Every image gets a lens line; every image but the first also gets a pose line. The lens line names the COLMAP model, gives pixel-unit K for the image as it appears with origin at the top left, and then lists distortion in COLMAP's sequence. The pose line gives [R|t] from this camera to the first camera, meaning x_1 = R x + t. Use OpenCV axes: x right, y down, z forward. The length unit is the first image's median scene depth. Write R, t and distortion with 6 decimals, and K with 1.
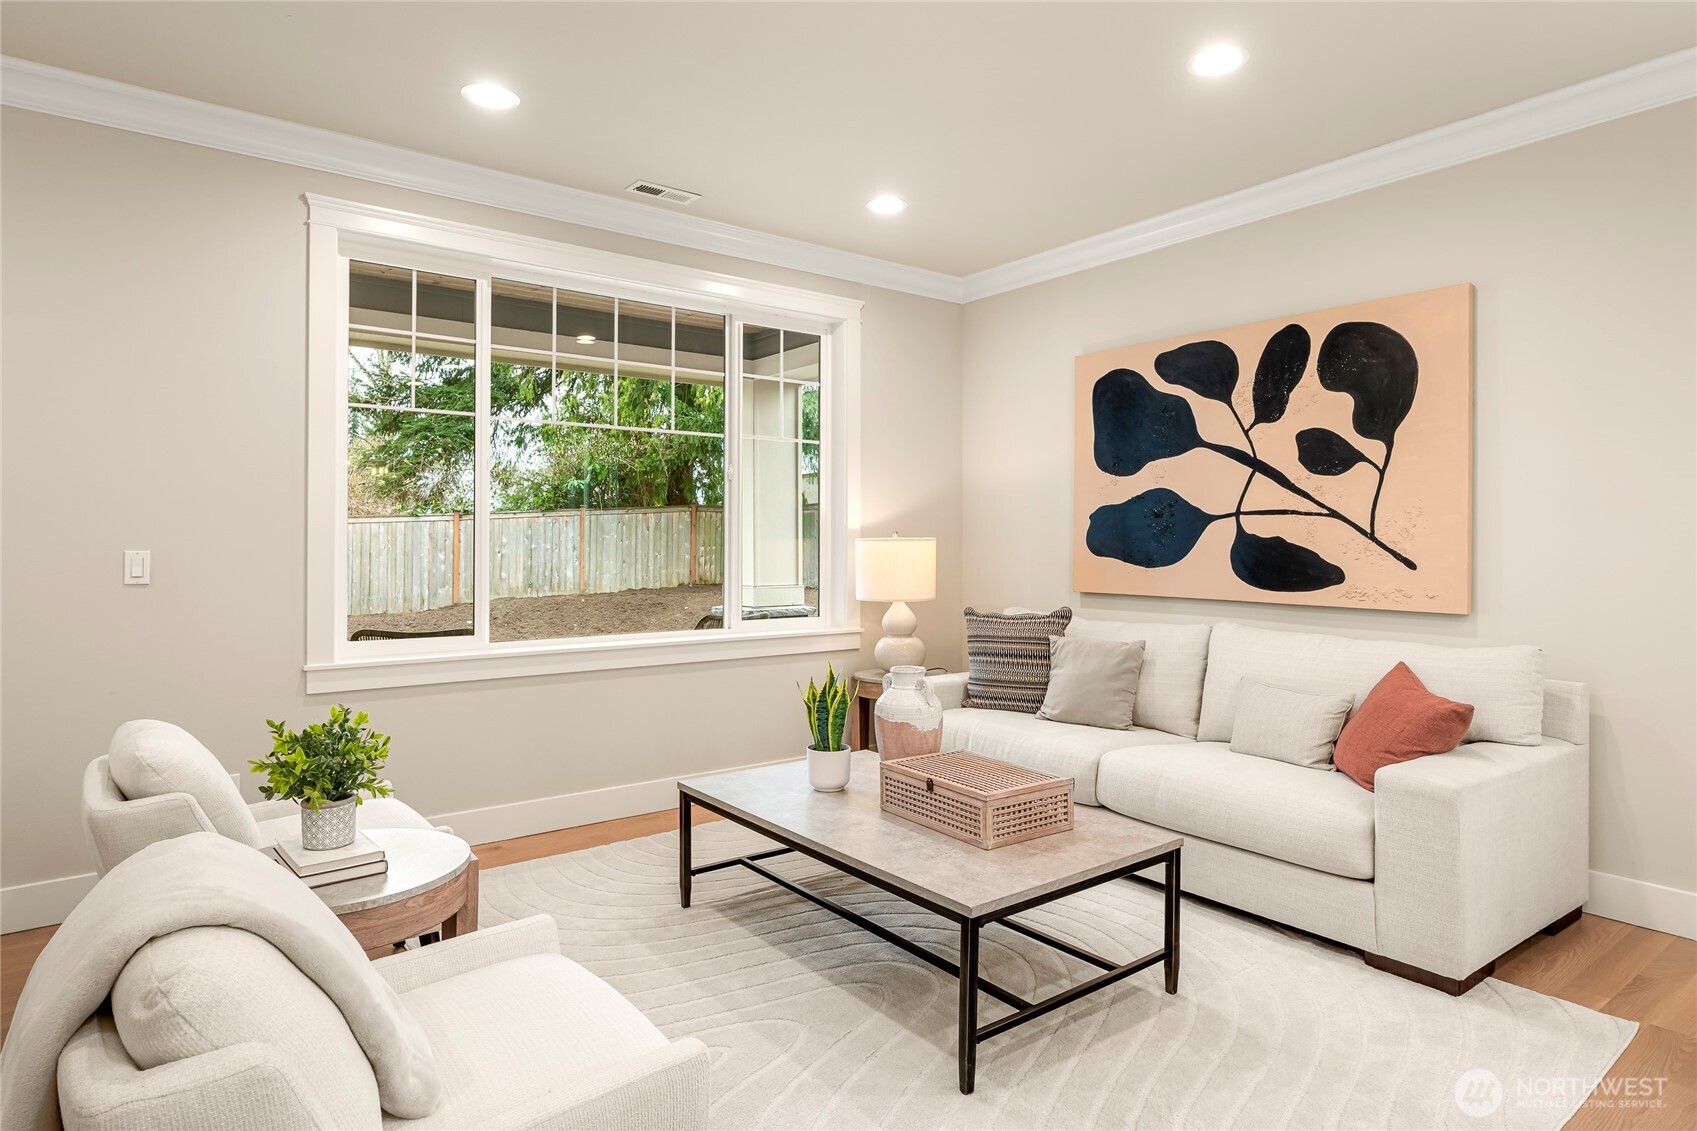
lens RADIAL K [[952.4, 0, 848.1], [0, 952.4, 540.2], [0, 0, 1]] dist [-0.000450, 0.000070]
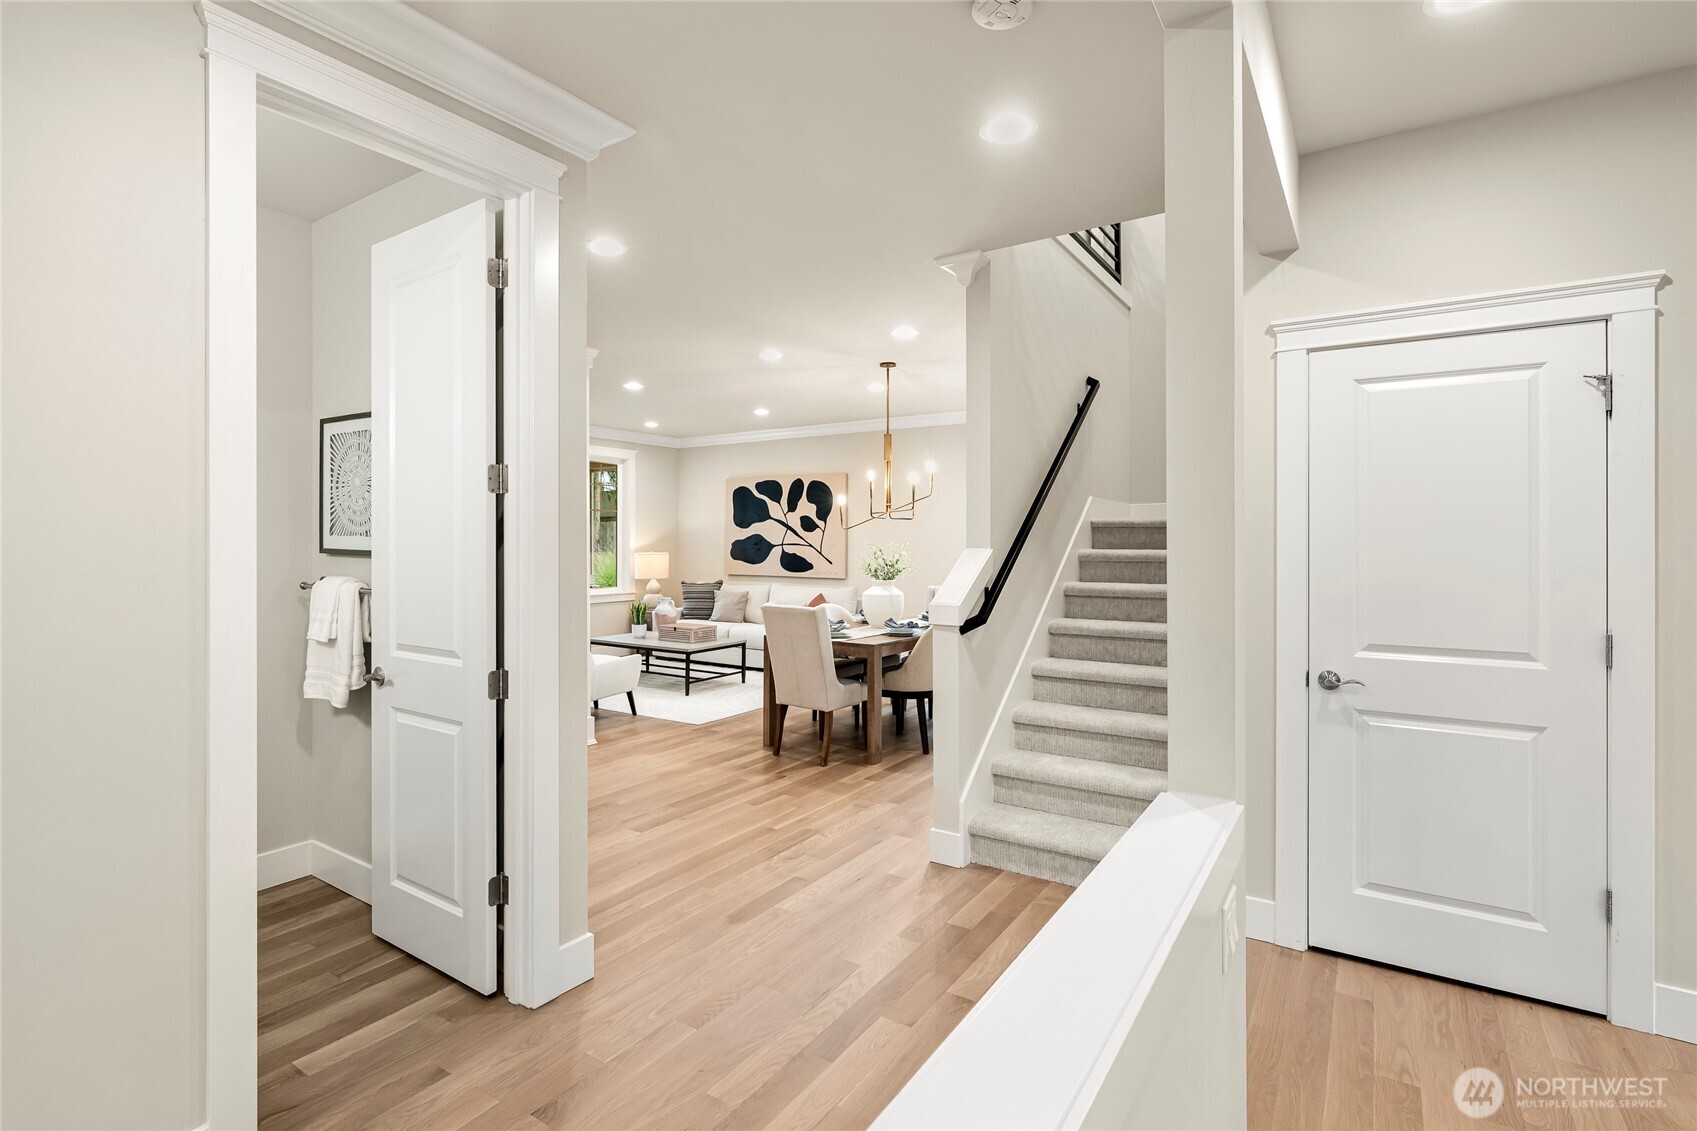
lens RADIAL K [[813.4, 0, 843.5], [0, 813.4, 543.9], [0, 0, 1]] dist [-0.000606, -0.000020]
pose [[0.943189, 0.000612, 0.332256, -0.200083], [-0.001856, 0.999992, 0.003428, -0.036680], [-0.332251, -0.003850, 0.943183, -1.243927]]
